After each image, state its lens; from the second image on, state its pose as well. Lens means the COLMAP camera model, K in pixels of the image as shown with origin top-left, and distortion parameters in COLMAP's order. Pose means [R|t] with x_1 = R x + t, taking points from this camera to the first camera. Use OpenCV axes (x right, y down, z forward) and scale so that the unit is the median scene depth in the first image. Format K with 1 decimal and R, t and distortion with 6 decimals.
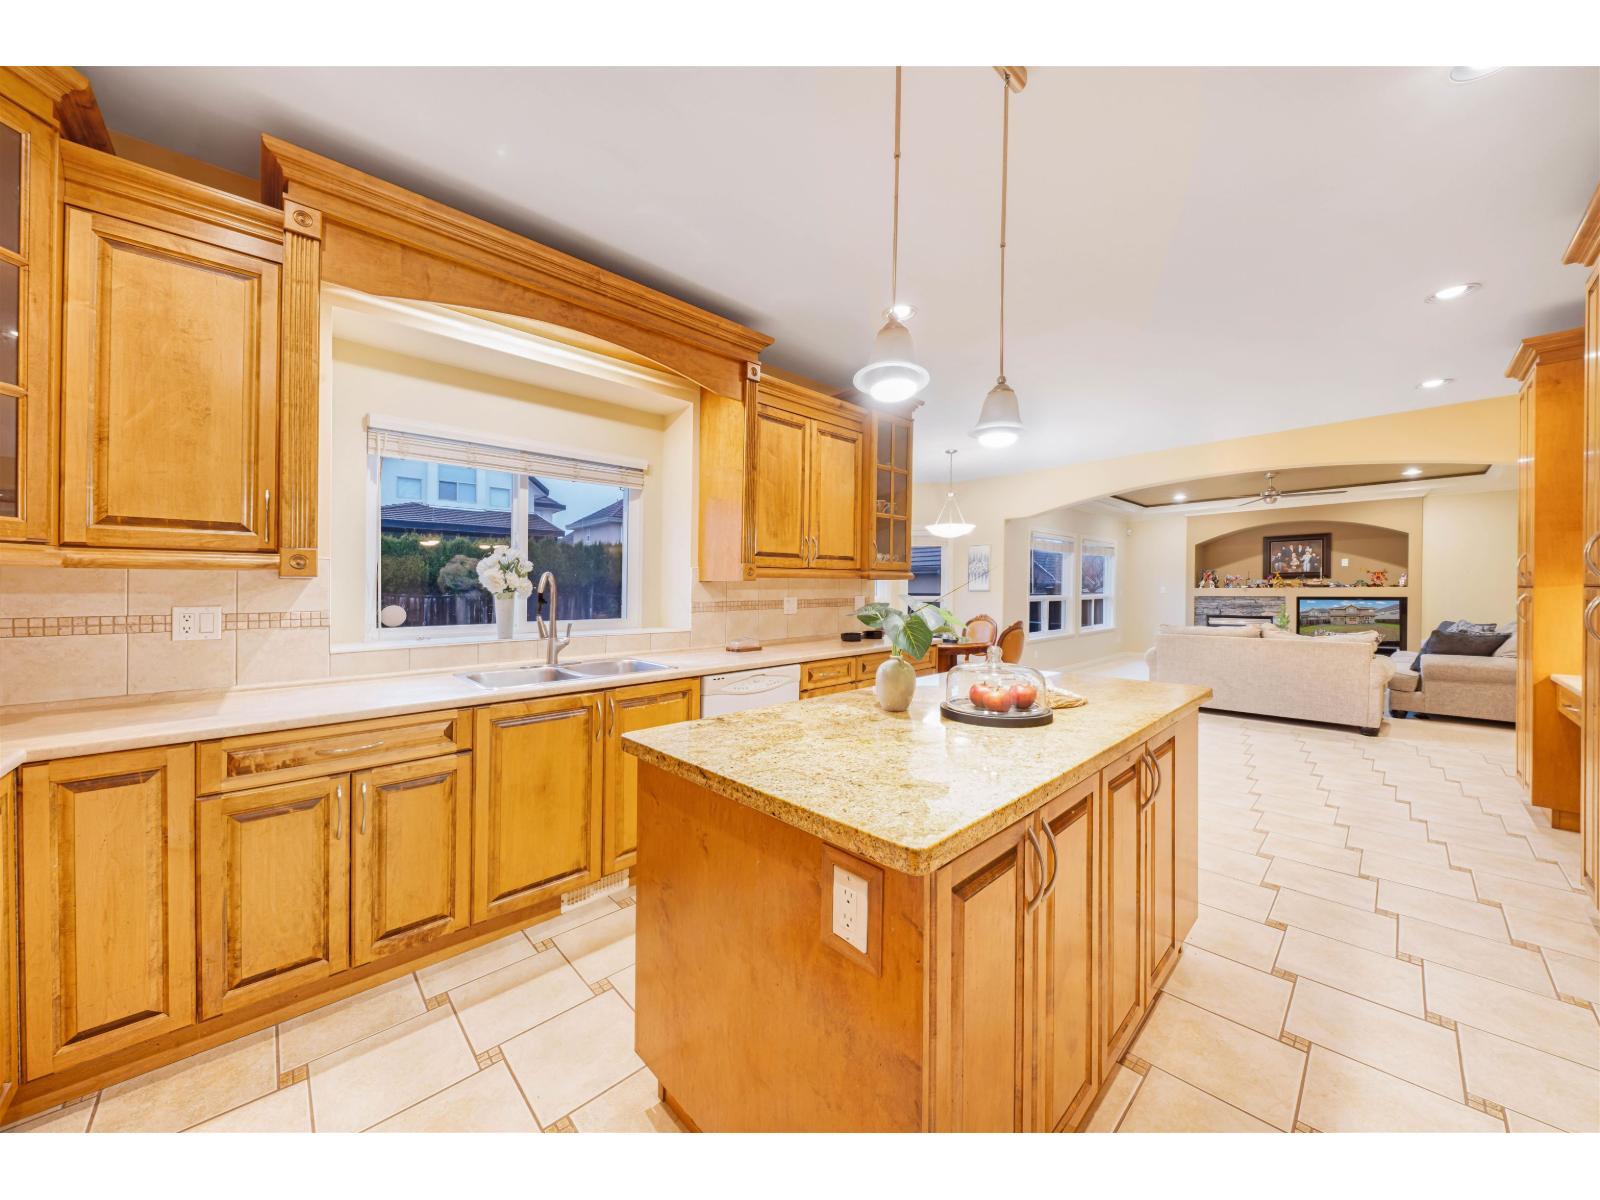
lens RADIAL K [[568.5, 0, 733.2], [0, 568.5, 599.4], [0, 0, 1]] dist [0.000187, -0.000110]
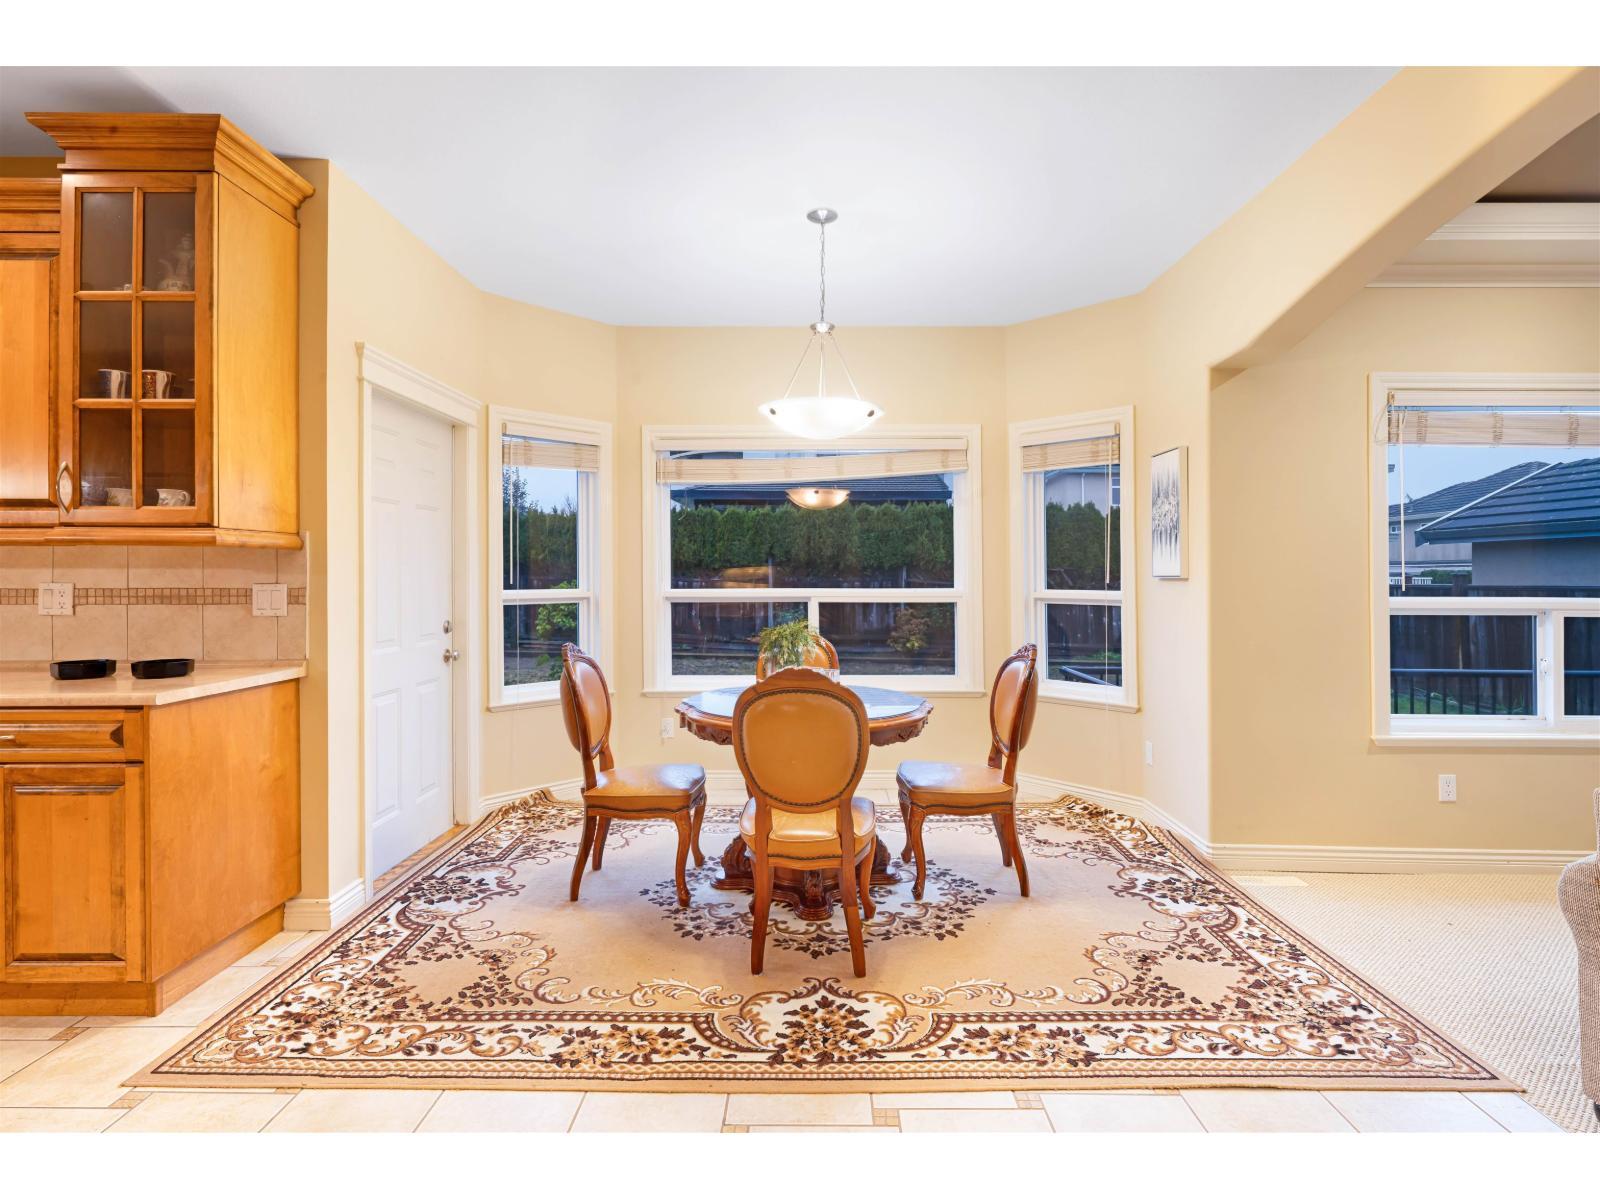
lens RADIAL K [[762.5, 0, 809.8], [0, 762.5, 582.2], [0, 0, 1]] dist [0.017431, 0.000126]
pose [[0.757658, 0.012948, -0.652524, 0.495600], [-0.017150, 0.999853, -0.000074, -0.007562], [0.652427, 0.011246, 0.757768, 0.415325]]
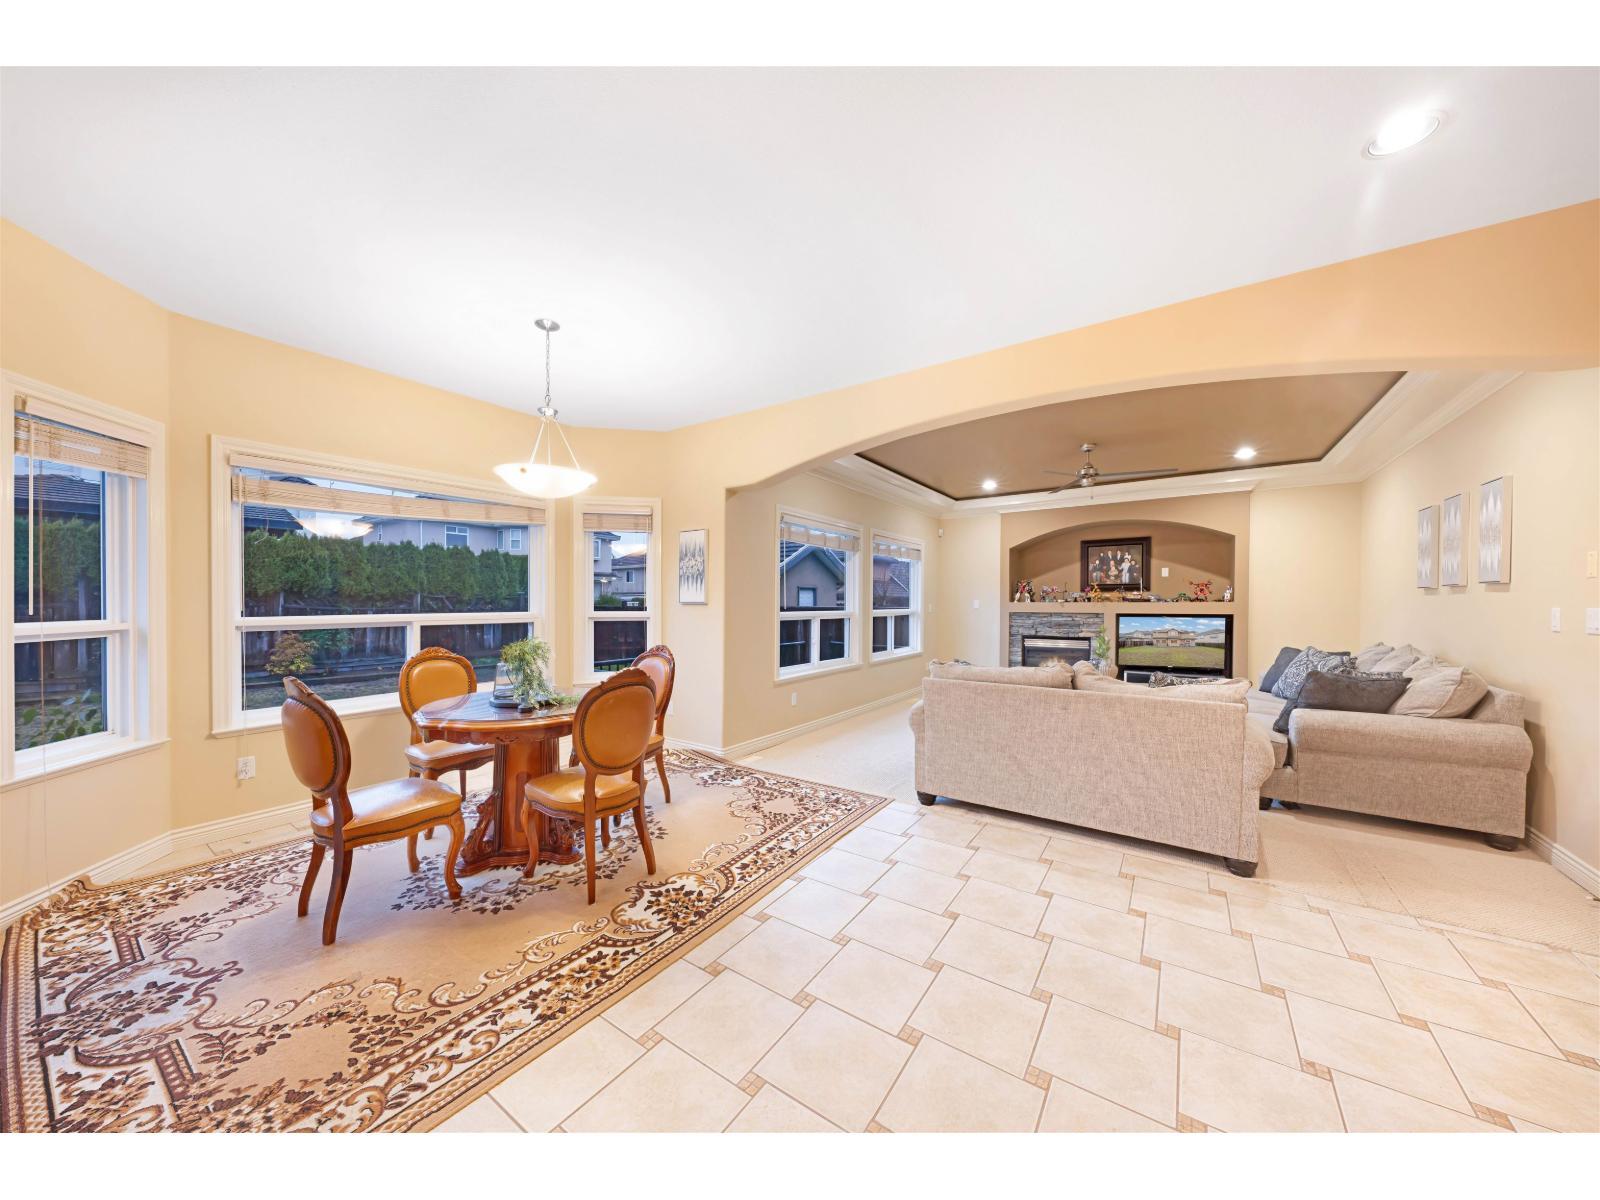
lens RADIAL K [[555.8, 0, 753.1], [0, 555.8, 607.5], [0, 0, 1]] dist [-0.001033, -0.000212]
pose [[0.977115, 0.004642, 0.212660, 0.315111], [-0.003111, 0.999967, -0.007535, -0.005671], [-0.212687, 0.006701, 0.977097, 0.334016]]
